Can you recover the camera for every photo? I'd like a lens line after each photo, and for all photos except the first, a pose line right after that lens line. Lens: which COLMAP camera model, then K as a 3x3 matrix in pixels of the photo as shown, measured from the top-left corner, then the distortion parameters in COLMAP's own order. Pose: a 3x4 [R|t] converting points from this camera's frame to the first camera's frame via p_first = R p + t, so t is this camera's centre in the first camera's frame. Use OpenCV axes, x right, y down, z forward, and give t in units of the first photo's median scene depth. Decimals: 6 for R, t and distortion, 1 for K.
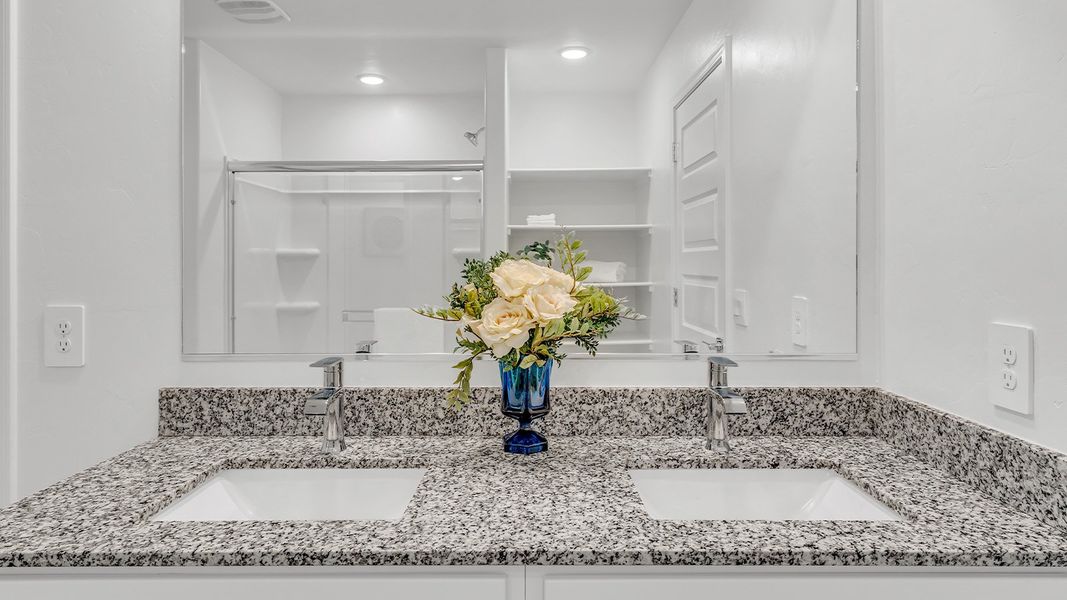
lens RADIAL K [[663.0, 0, 535.3], [0, 663.0, 255.6], [0, 0, 1]] dist [-0.000923, 0.000211]
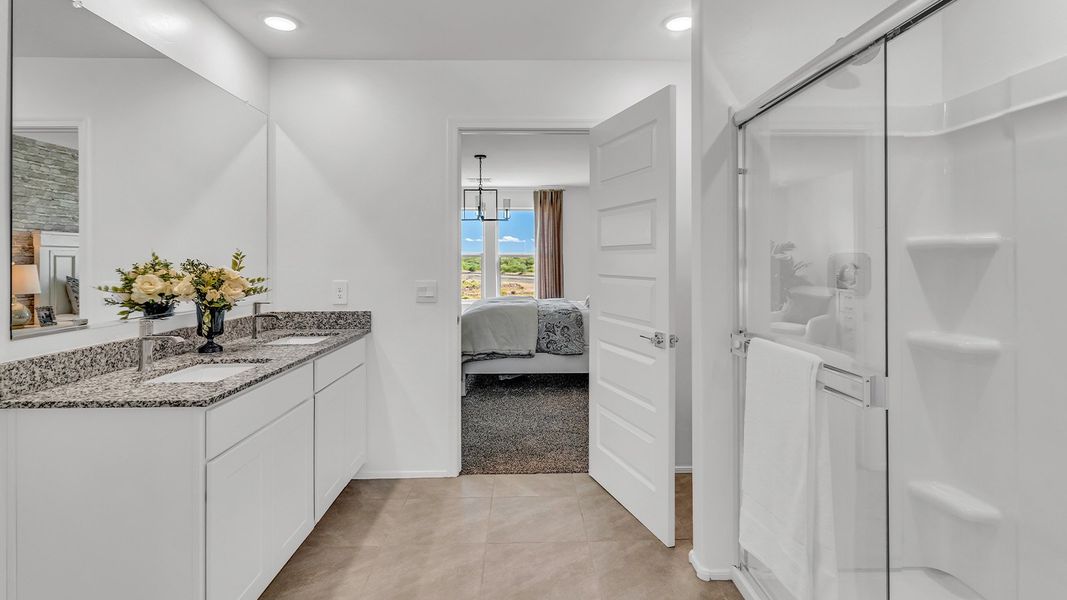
lens RADIAL K [[850.0, 0, 530.6], [0, 850.0, 267.6], [0, 0, 1]] dist [0.000245, -0.002100]
pose [[-0.016122, -0.001047, 0.999869, -2.347989], [0.000558, 0.999999, 0.001056, 0.013369], [-0.999870, 0.000575, -0.016122, 0.002603]]
